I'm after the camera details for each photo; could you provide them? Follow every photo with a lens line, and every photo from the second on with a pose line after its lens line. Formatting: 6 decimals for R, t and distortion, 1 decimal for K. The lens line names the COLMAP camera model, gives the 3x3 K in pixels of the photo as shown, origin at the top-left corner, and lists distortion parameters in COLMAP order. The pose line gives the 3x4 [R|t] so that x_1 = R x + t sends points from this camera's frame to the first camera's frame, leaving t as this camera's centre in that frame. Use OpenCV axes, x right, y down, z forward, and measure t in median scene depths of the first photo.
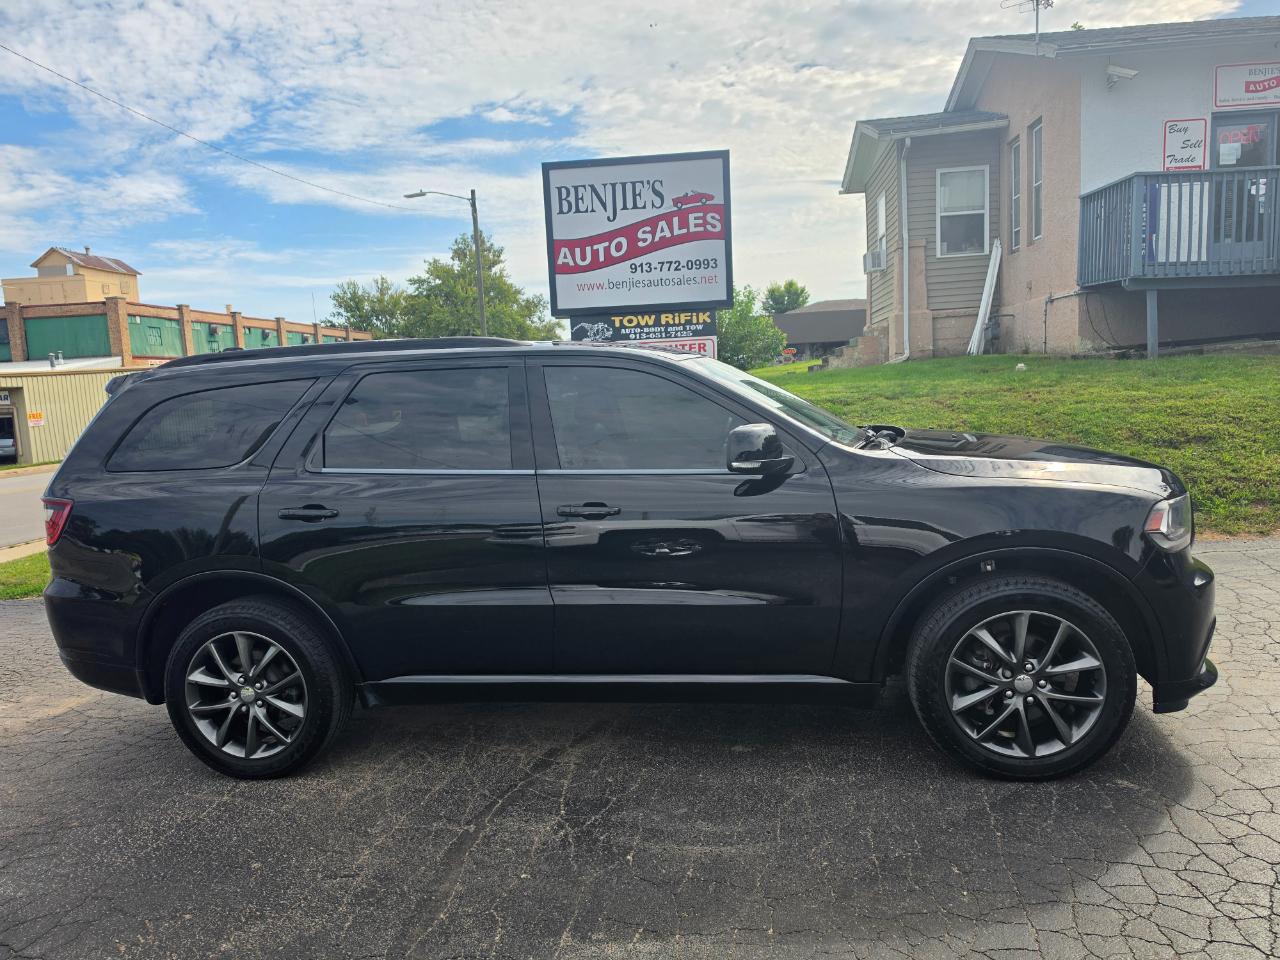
lens RADIAL K [[929.5, 0, 561.5], [0, 929.5, 484.9], [0, 0, 1]] dist [0.010960, -0.001281]
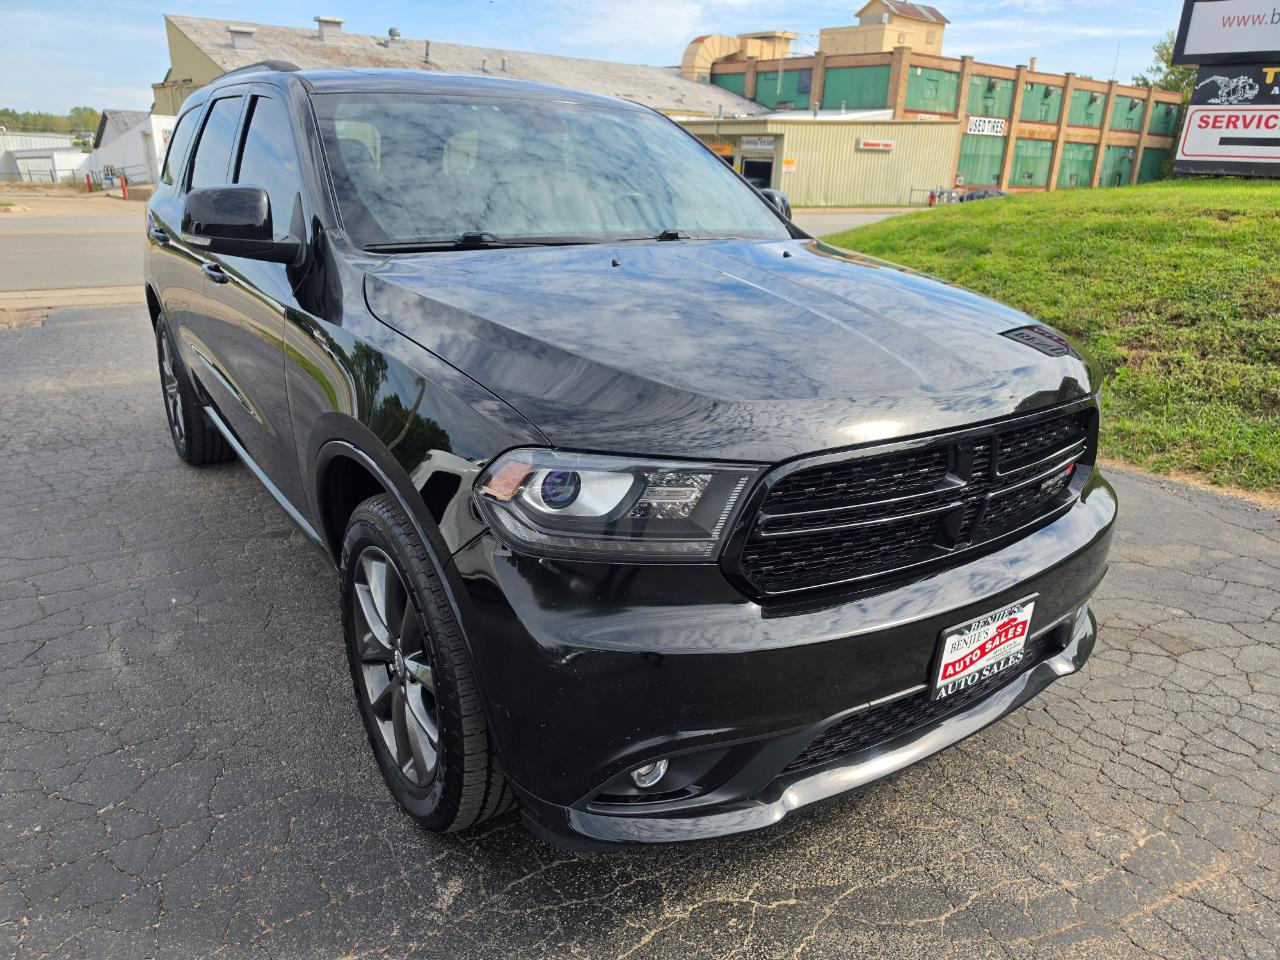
lens RADIAL K [[910.8, 0, 647.4], [0, 910.8, 474.0], [0, 0, 1]] dist [-0.008412, 0.000619]
pose [[0.726985, 0.295193, -0.619963, 0.227985], [-0.141229, 0.947853, 0.285707, -0.022499], [0.671973, -0.120148, 0.730765, 0.165659]]
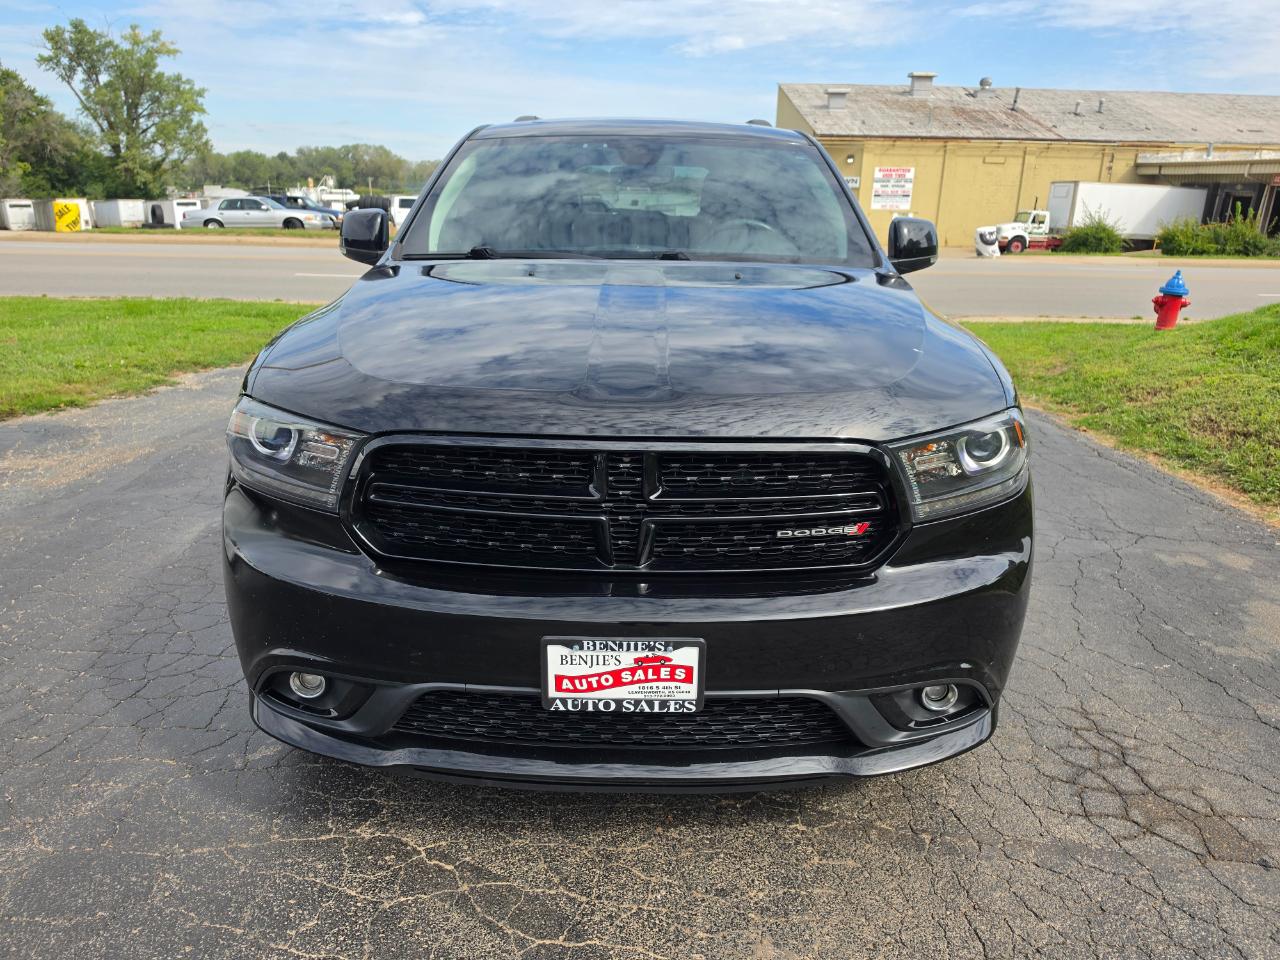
lens RADIAL K [[908.8, 0, 641.1], [0, 908.8, 467.2], [0, 0, 1]] dist [0.007539, -0.011718]
pose [[0.194902, 0.336578, -0.921265, 0.291252], [-0.130912, 0.939800, 0.315654, -0.033813], [0.972047, 0.059083, 0.227231, 0.259423]]
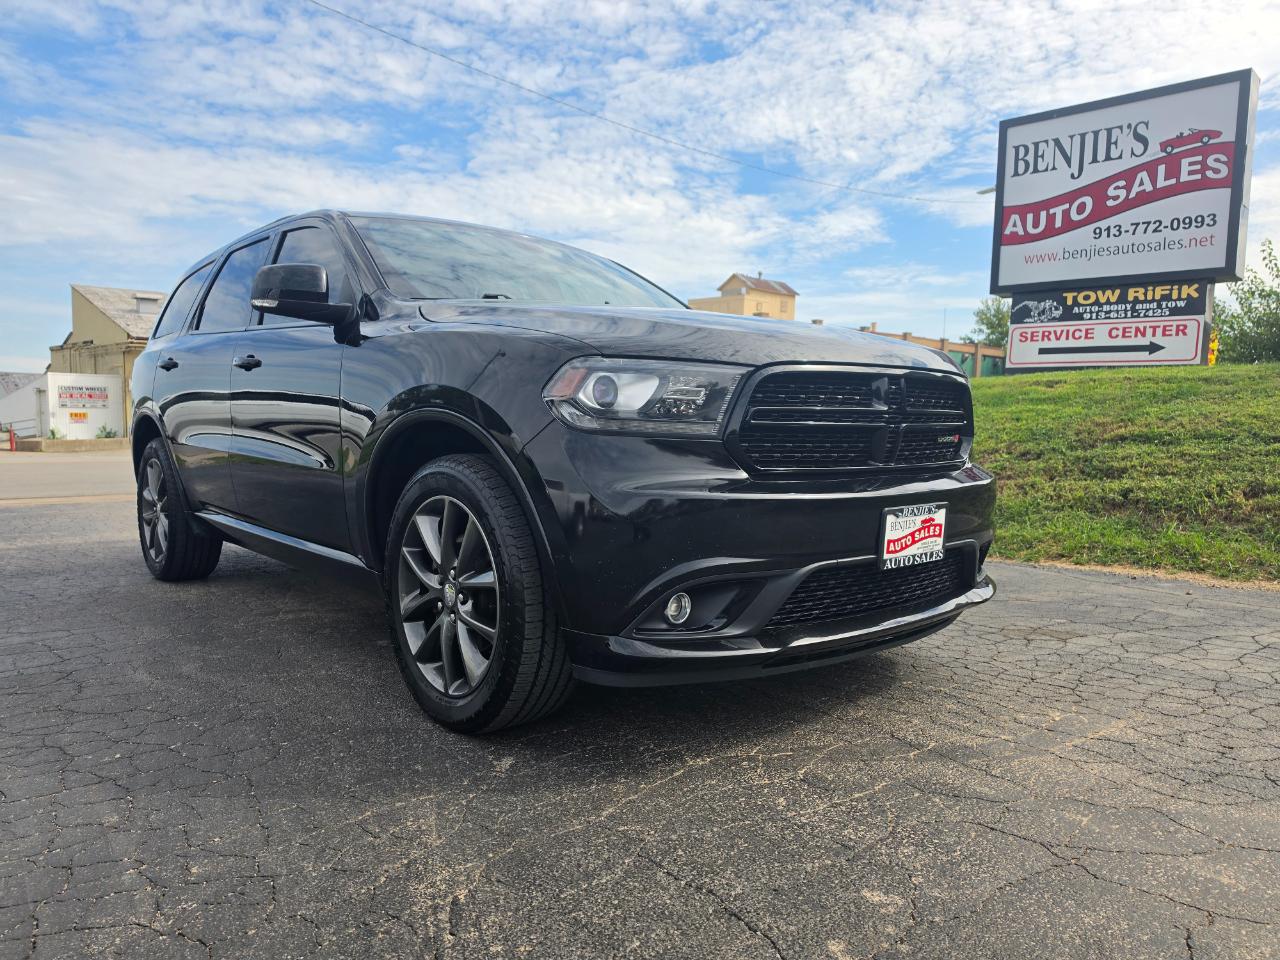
lens RADIAL K [[907.3, 0, 622.7], [0, 907.3, 482.0], [0, 0, 1]] dist [0.012002, -0.008956]
pose [[0.794323, 0.103904, -0.598544, 0.246782], [-0.119386, 0.992751, 0.013899, 0.023502], [0.595649, 0.060418, 0.800969, 0.121222]]
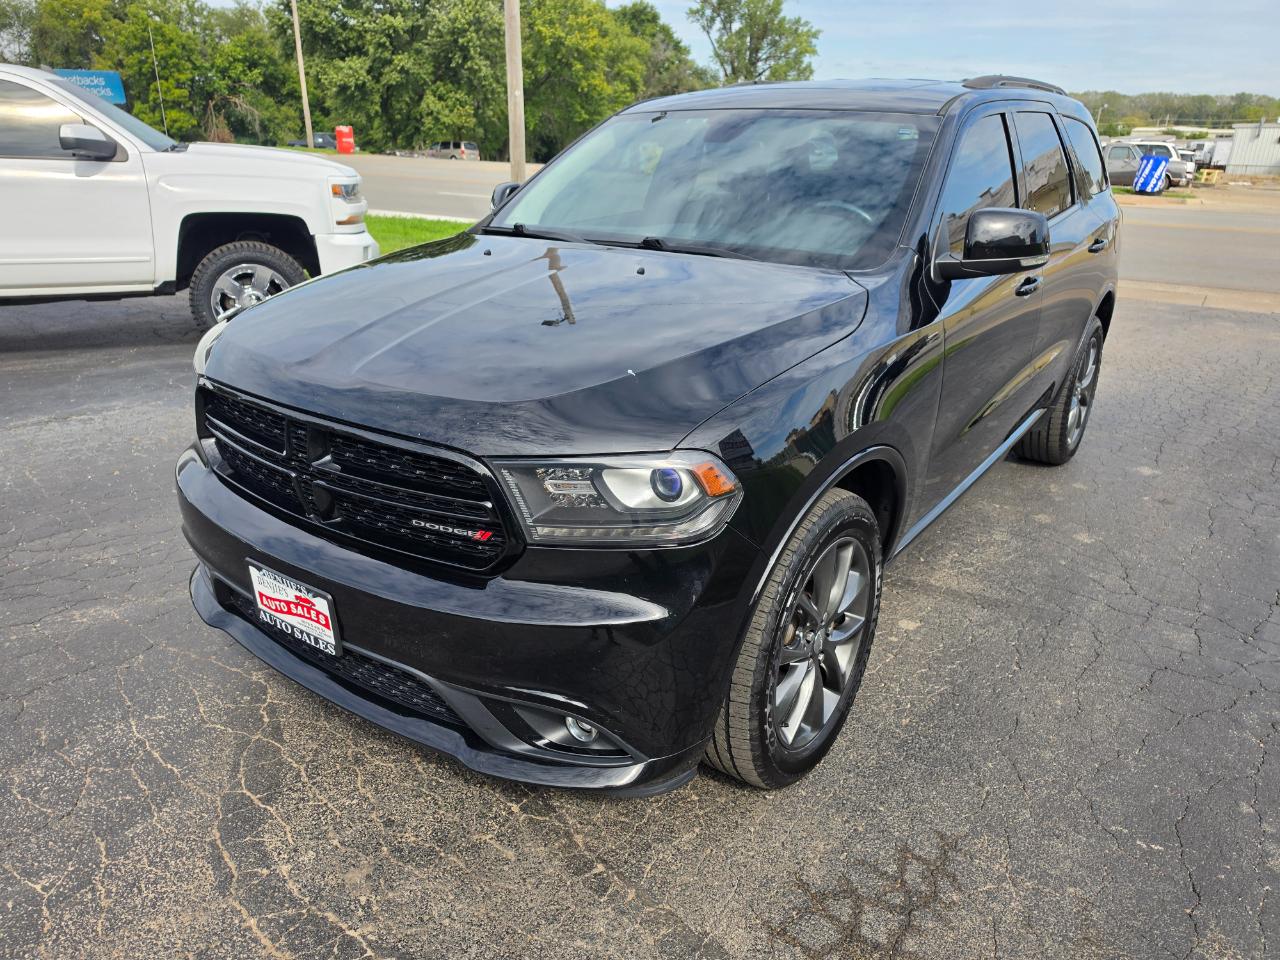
lens RADIAL K [[907.3, 0, 622.7], [0, 907.3, 482.0], [0, 0, 1]] dist [0.012002, -0.008956]
pose [[-0.416102, 0.380218, -0.826011, 0.278849], [-0.082743, 0.888784, 0.450795, -0.055685], [0.905546, 0.255923, -0.338364, 0.374526]]
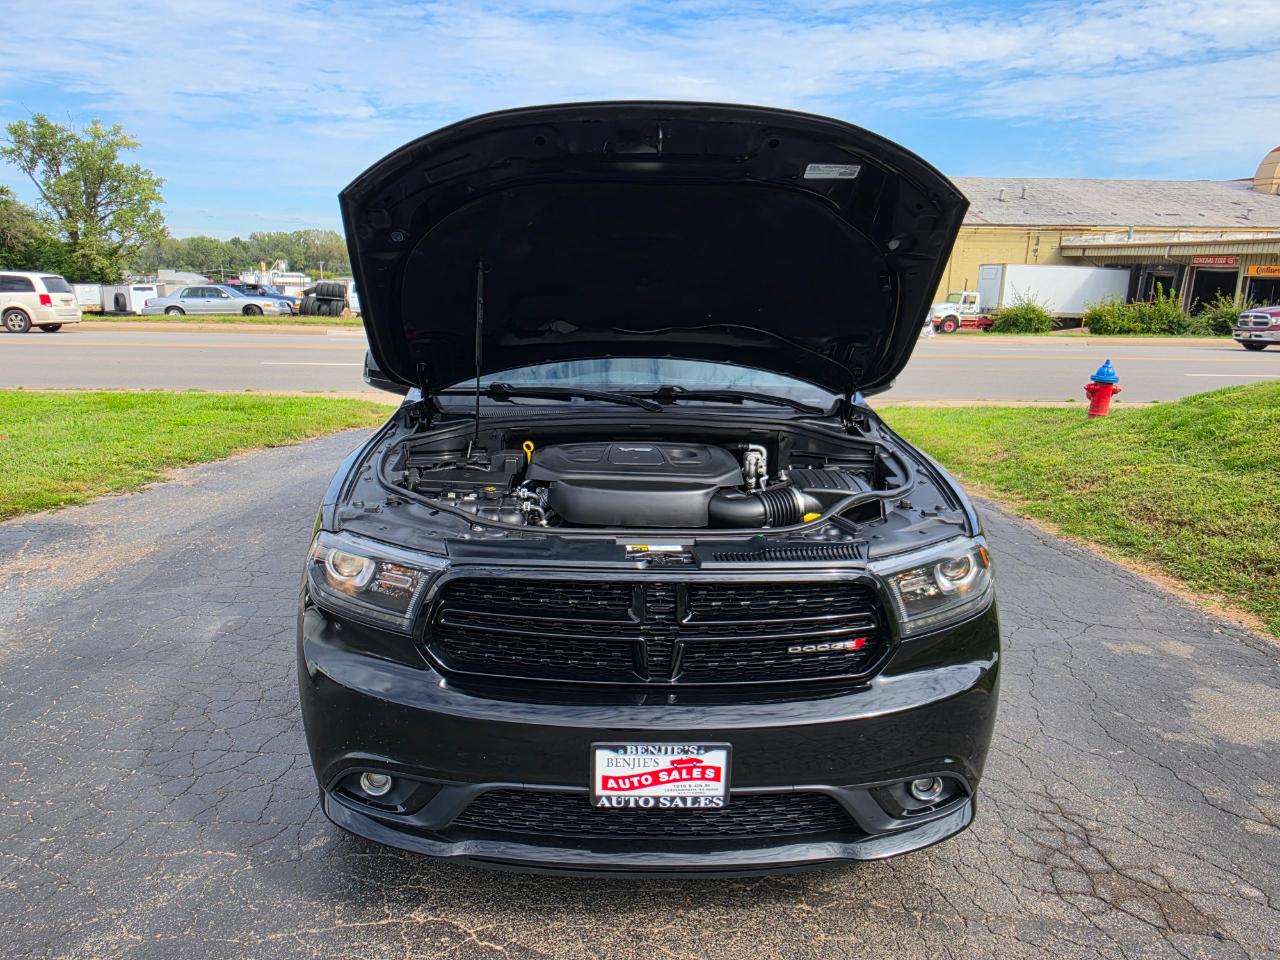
lens RADIAL K [[898.0, 0, 592.6], [0, 898.0, 477.1], [0, 0, 1]] dist [0.007009, -0.003252]
pose [[0.206041, 0.270326, -0.940463, 0.304772], [-0.123775, 0.960565, 0.248987, -0.046801], [0.970684, 0.065104, 0.231376, 0.241160]]
